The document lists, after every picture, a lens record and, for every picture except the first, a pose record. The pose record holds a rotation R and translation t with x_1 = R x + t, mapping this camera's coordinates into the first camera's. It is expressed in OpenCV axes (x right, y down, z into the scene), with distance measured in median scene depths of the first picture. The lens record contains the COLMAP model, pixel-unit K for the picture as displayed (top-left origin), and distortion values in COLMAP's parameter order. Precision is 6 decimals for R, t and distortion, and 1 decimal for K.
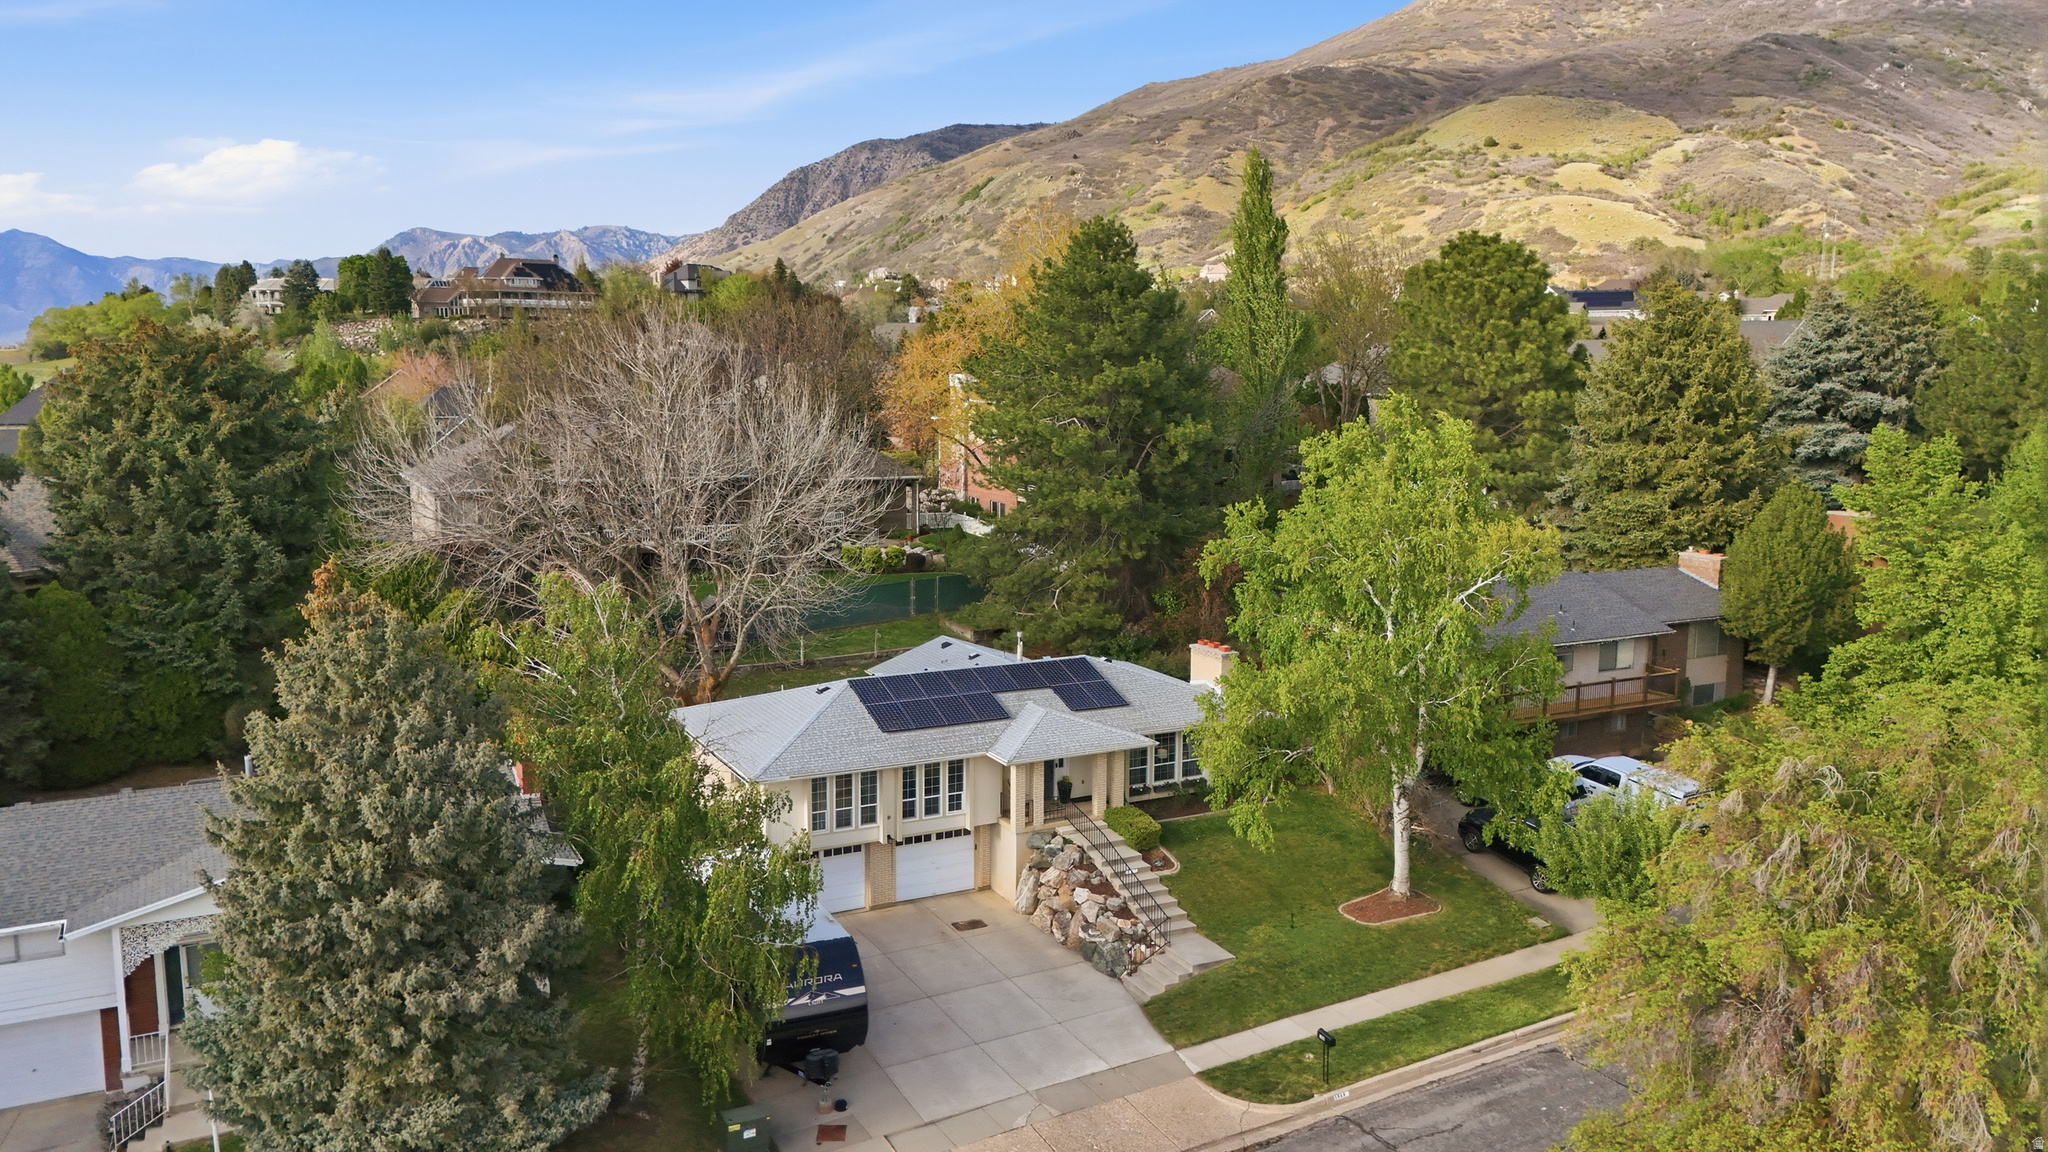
lens RADIAL K [[1514.4, 0, 1028.5], [0, 1514.4, 578.9], [0, 0, 1]] dist [0.073352, -0.075614]
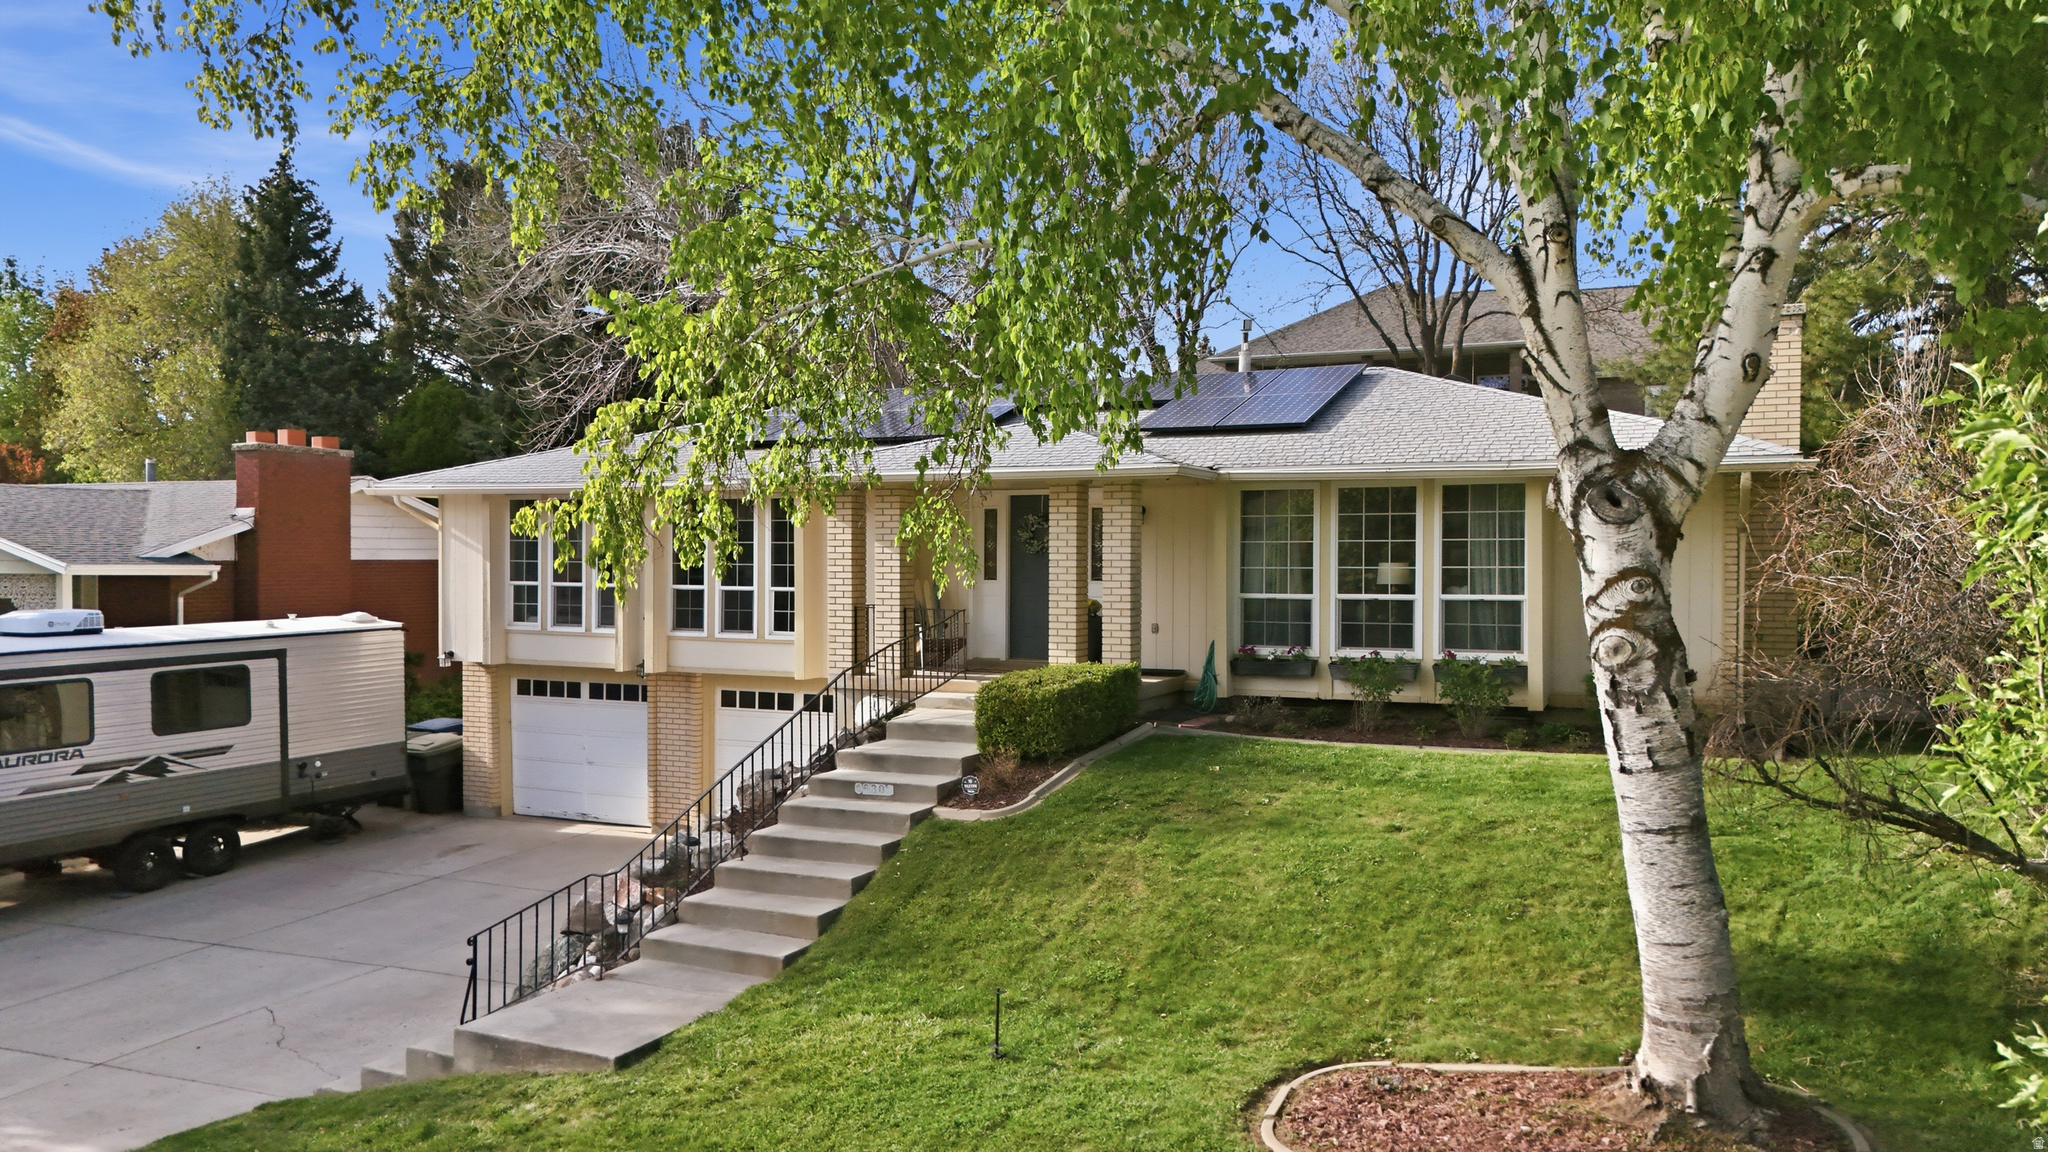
lens RADIAL K [[1514.4, 0, 1020.5], [0, 1514.4, 585.7], [0, 0, 1]] dist [0.073352, -0.075614]
pose [[0.602880, 0.011626, -0.797747, 0.318827], [-0.116610, 0.990440, -0.073691, 0.159092], [0.789264, 0.137452, 0.598472, 0.774135]]
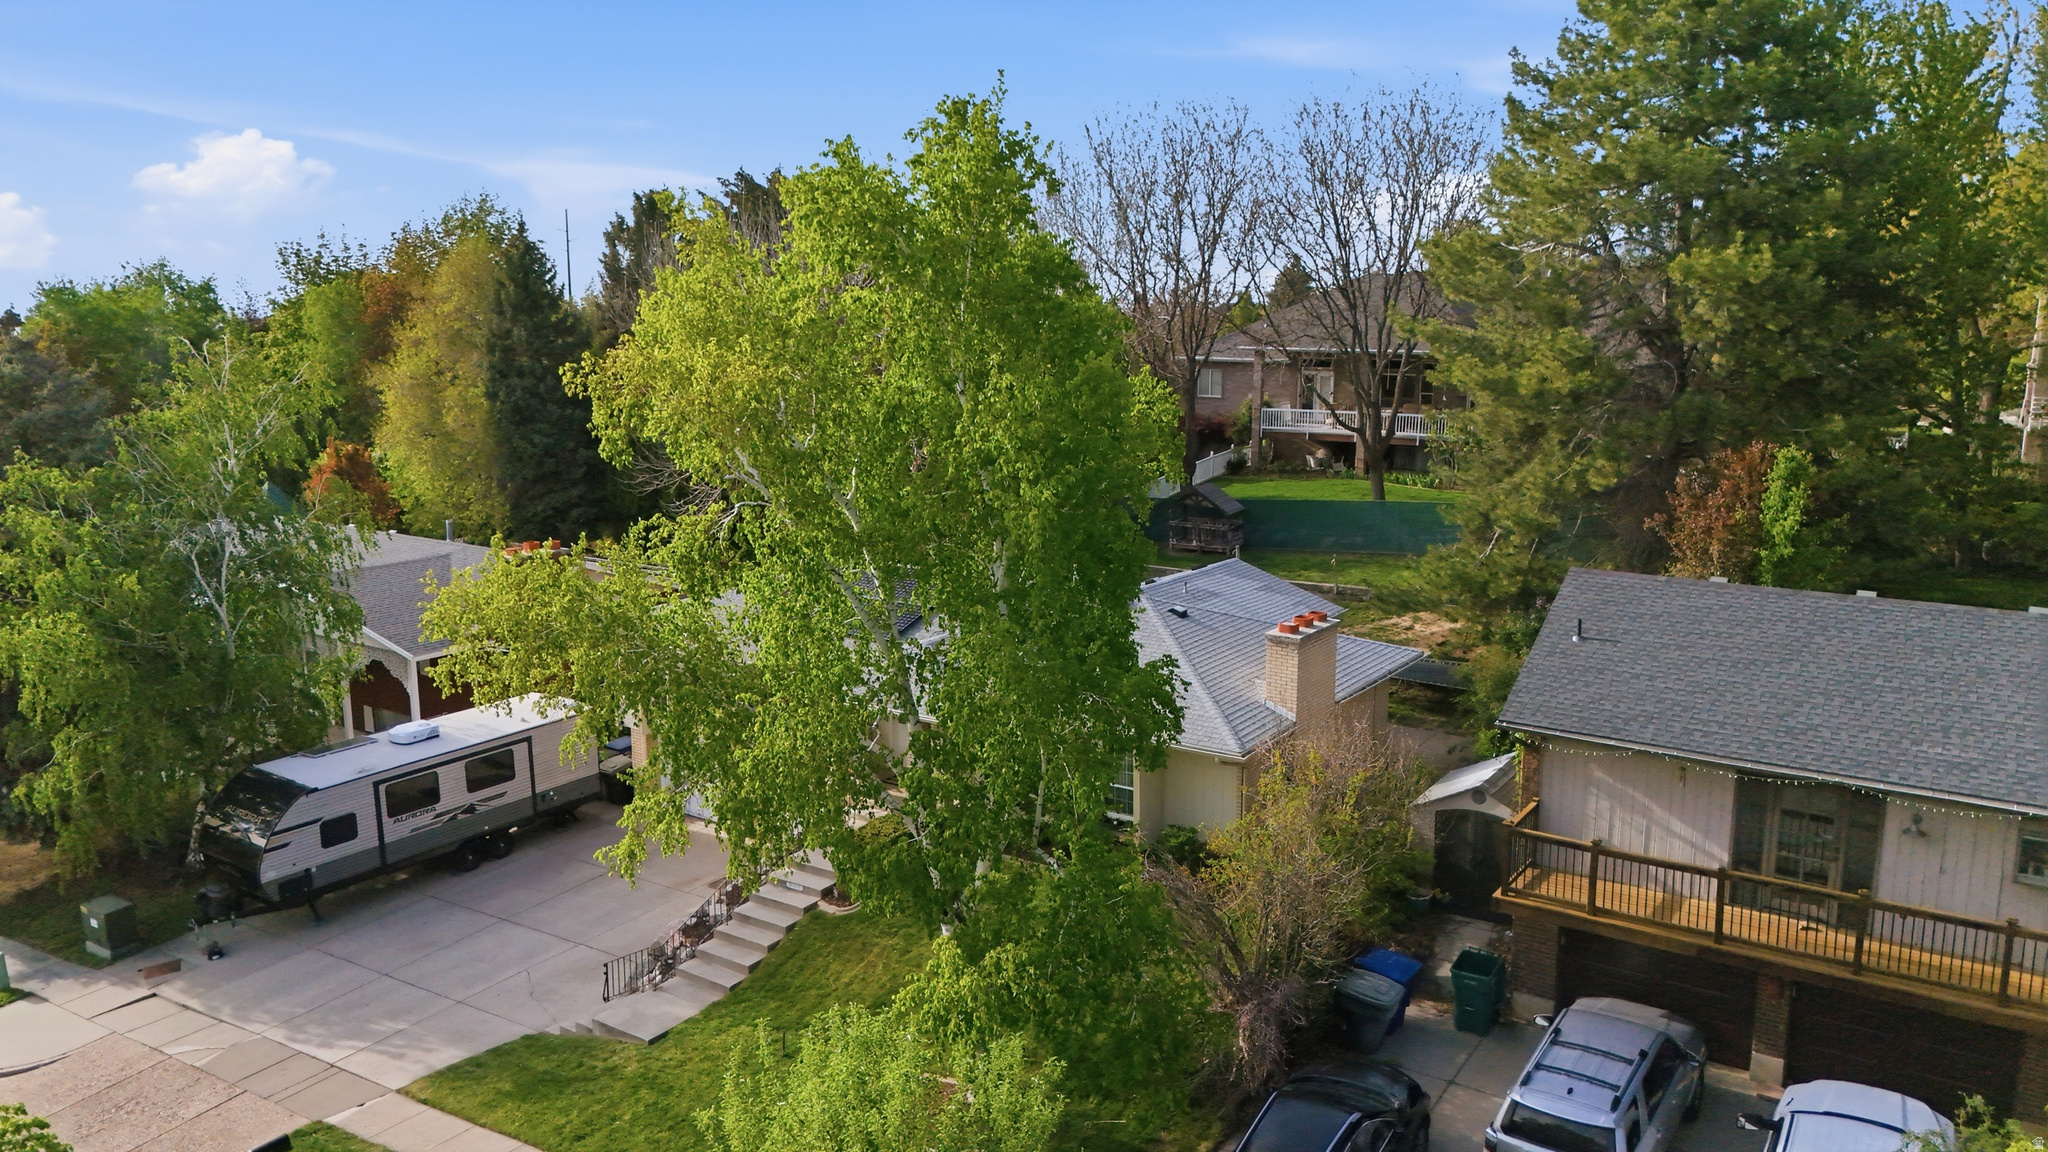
lens RADIAL K [[1514.4, 0, 1012.8], [0, 1514.4, 593.8], [0, 0, 1]] dist [0.073352, -0.075614]
pose [[0.468817, 0.169314, -0.866916, 0.621555], [-0.124980, 0.984298, 0.124652, -0.025310], [0.874409, 0.049908, 0.482616, 0.708722]]
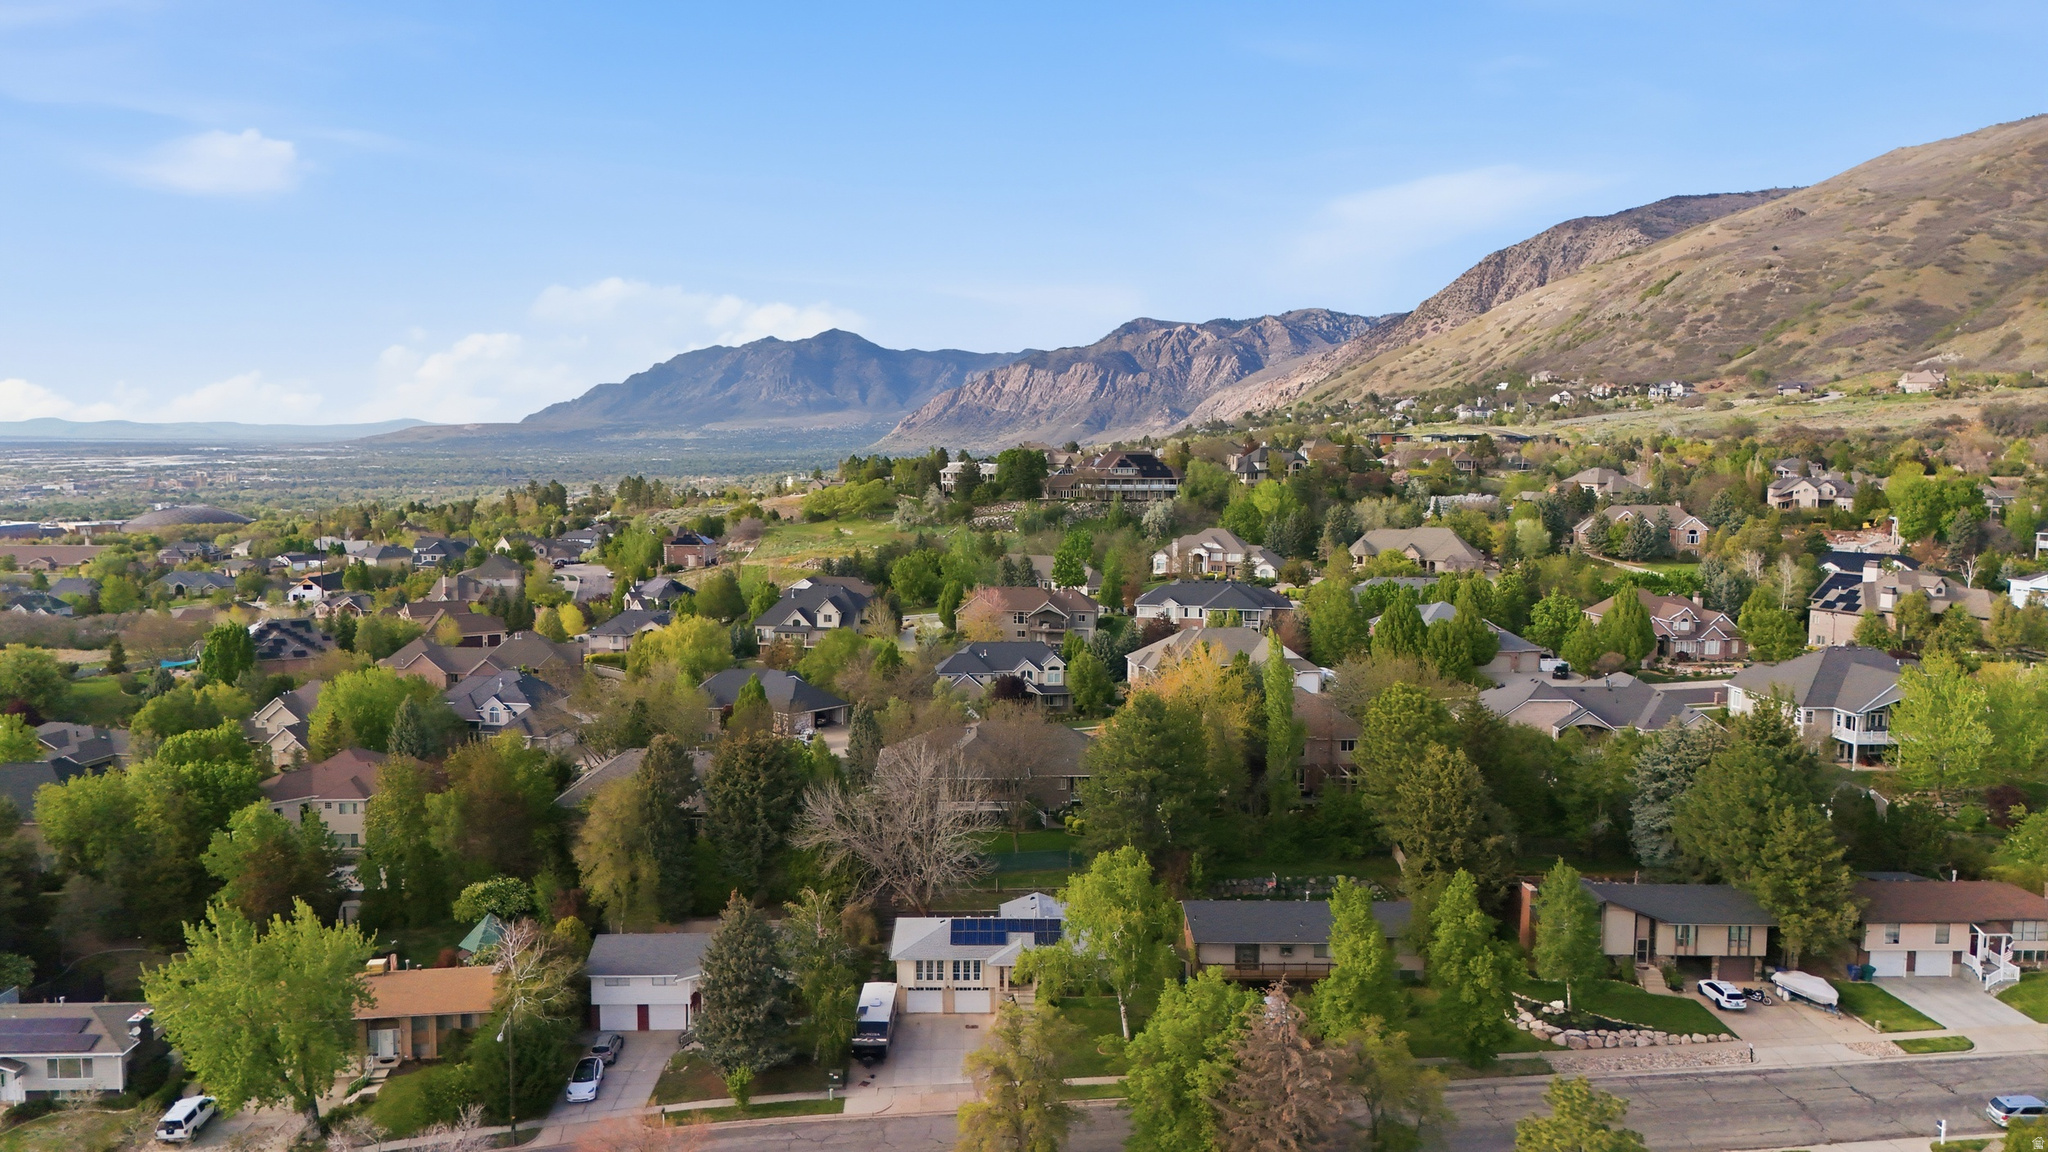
lens RADIAL K [[1514.4, 0, 1028.9], [0, 1514.4, 572.1], [0, 0, 1]] dist [0.073352, -0.075614]
pose [[0.901992, 0.046802, -0.429209, 1.053598], [-0.068884, 0.996973, -0.036049, -0.425590], [0.426223, 0.062082, 0.902486, -1.251948]]
